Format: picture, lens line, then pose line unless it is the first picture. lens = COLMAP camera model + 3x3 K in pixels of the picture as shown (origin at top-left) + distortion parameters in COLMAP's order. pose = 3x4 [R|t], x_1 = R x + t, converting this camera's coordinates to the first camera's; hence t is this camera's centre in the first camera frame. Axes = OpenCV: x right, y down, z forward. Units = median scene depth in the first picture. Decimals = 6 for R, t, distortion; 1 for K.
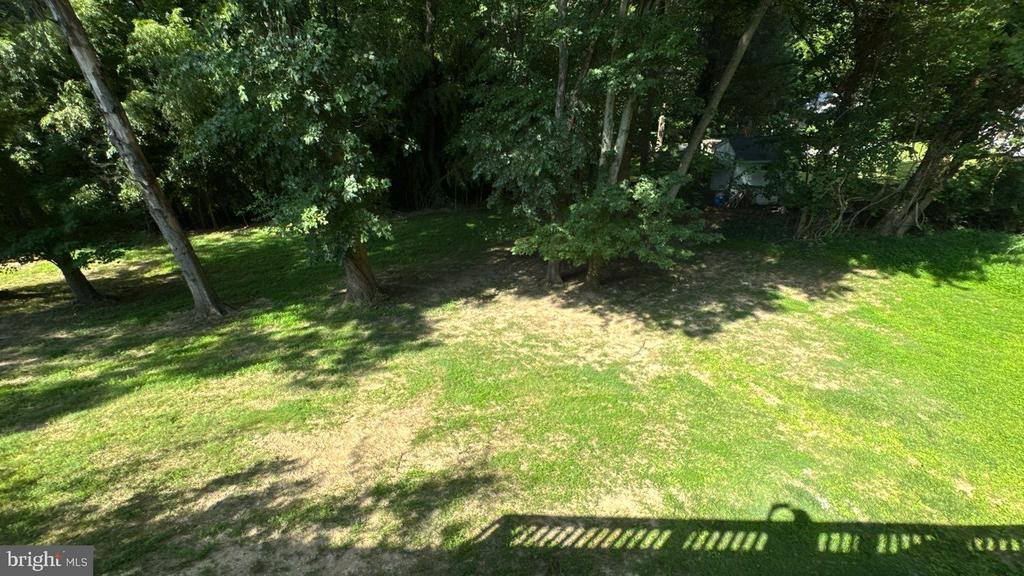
lens RADIAL K [[414.4, 0, 512.0], [0, 414.4, 288.0], [0, 0, 1]] dist [-0.000786, 0.000231]
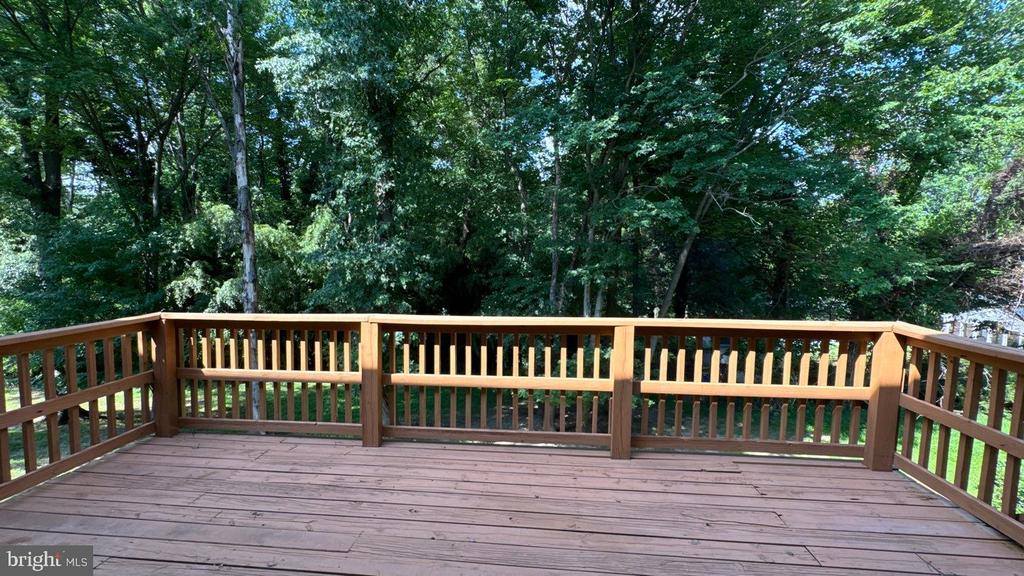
lens RADIAL K [[414.4, 0, 512.0], [0, 414.4, 288.0], [0, 0, 1]] dist [-0.000786, 0.000231]
pose [[0.998551, 0.044318, -0.030521, 0.017809], [-0.053011, 0.907609, -0.416455, 0.147318], [0.009245, 0.417470, 0.908644, -0.300575]]
